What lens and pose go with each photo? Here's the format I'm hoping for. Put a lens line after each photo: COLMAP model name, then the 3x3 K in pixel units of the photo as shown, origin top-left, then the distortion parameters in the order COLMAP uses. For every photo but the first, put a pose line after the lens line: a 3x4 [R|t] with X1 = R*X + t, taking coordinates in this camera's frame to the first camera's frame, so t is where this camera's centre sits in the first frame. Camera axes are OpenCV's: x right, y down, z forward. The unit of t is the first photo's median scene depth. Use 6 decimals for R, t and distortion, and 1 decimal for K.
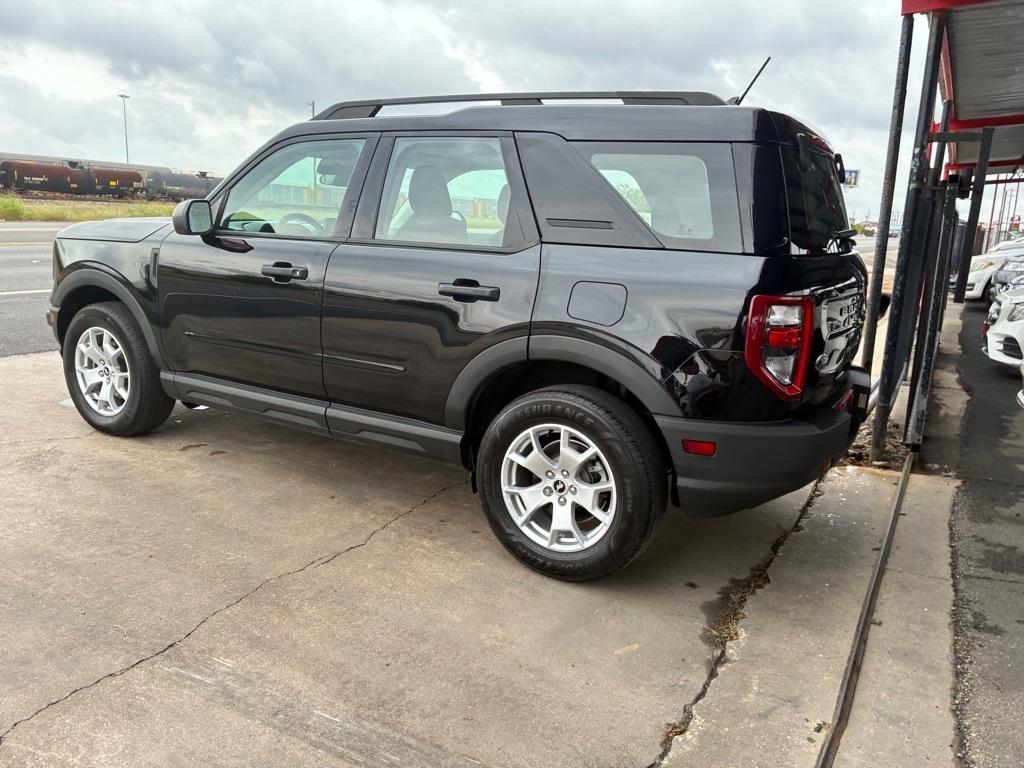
lens RADIAL K [[789.1, 0, 515.0], [0, 789.1, 388.9], [0, 0, 1]] dist [0.053373, -0.078237]
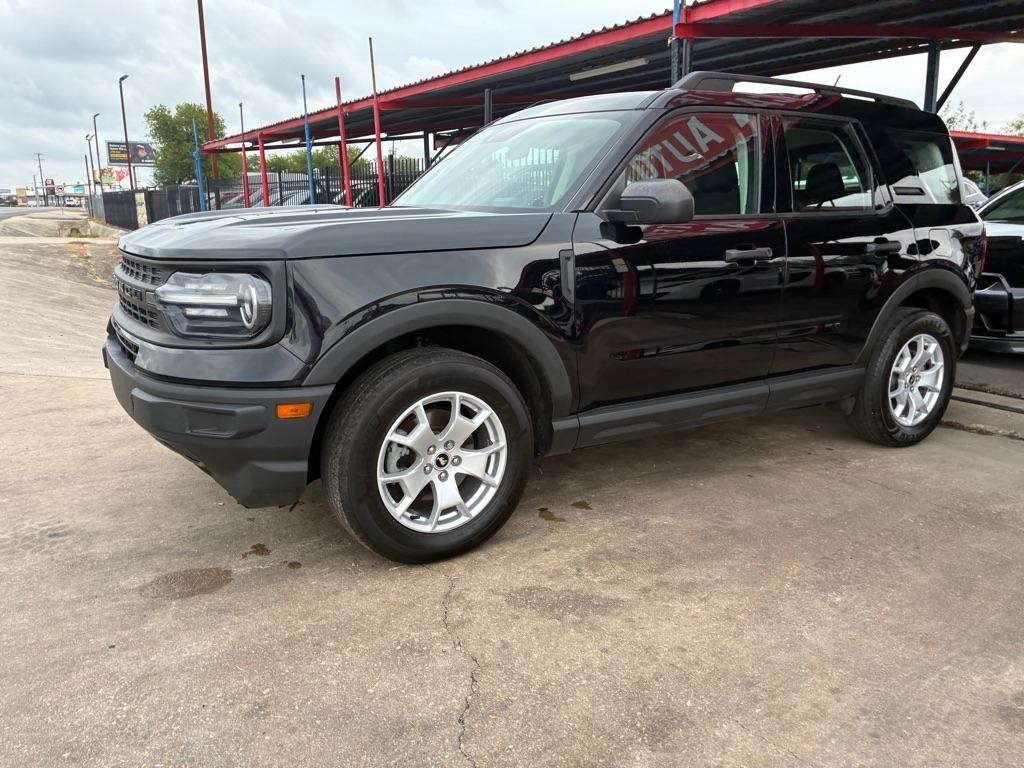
lens RADIAL K [[789.1, 0, 515.0], [0, 789.1, 388.9], [0, 0, 1]] dist [0.053373, -0.078237]
pose [[0.438002, -0.248246, 0.864018, -1.315989], [0.210417, 0.962728, 0.169939, -0.221592], [-0.874002, 0.107370, 0.473912, 0.848674]]
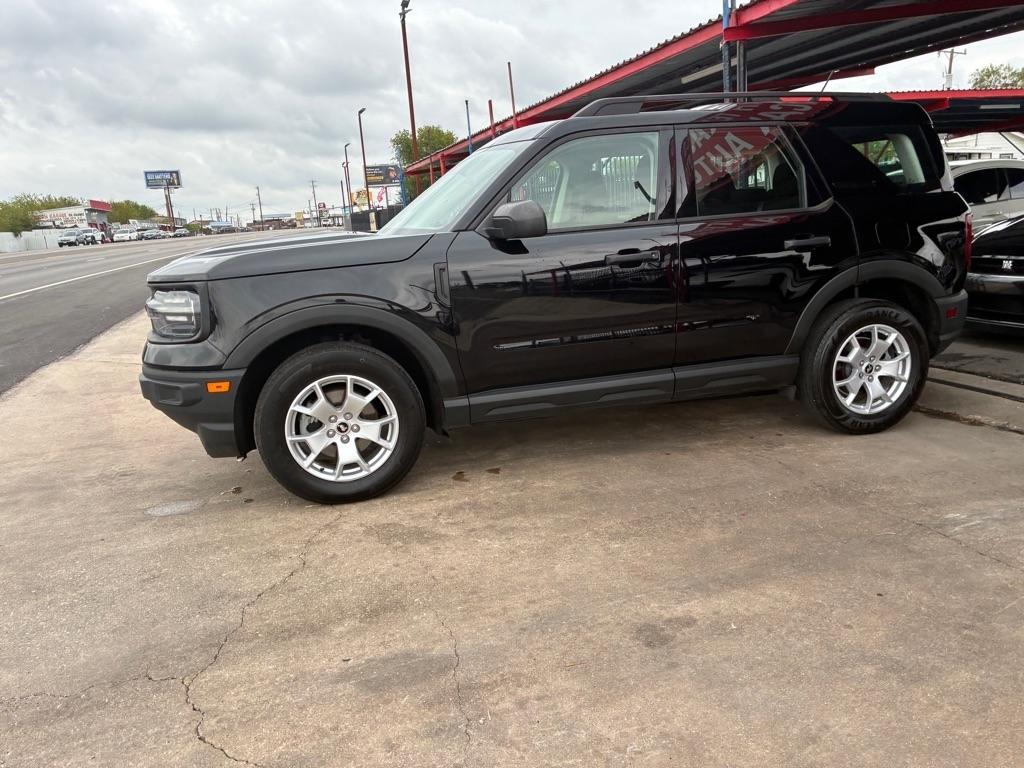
lens RADIAL K [[787.3, 0, 514.4], [0, 787.3, 405.4], [0, 0, 1]] dist [0.043850, -0.061542]
pose [[0.675726, -0.259582, 0.689936, -1.239843], [0.246291, 0.961663, 0.120599, -0.129054], [-0.694792, 0.088433, 0.713754, 0.381516]]
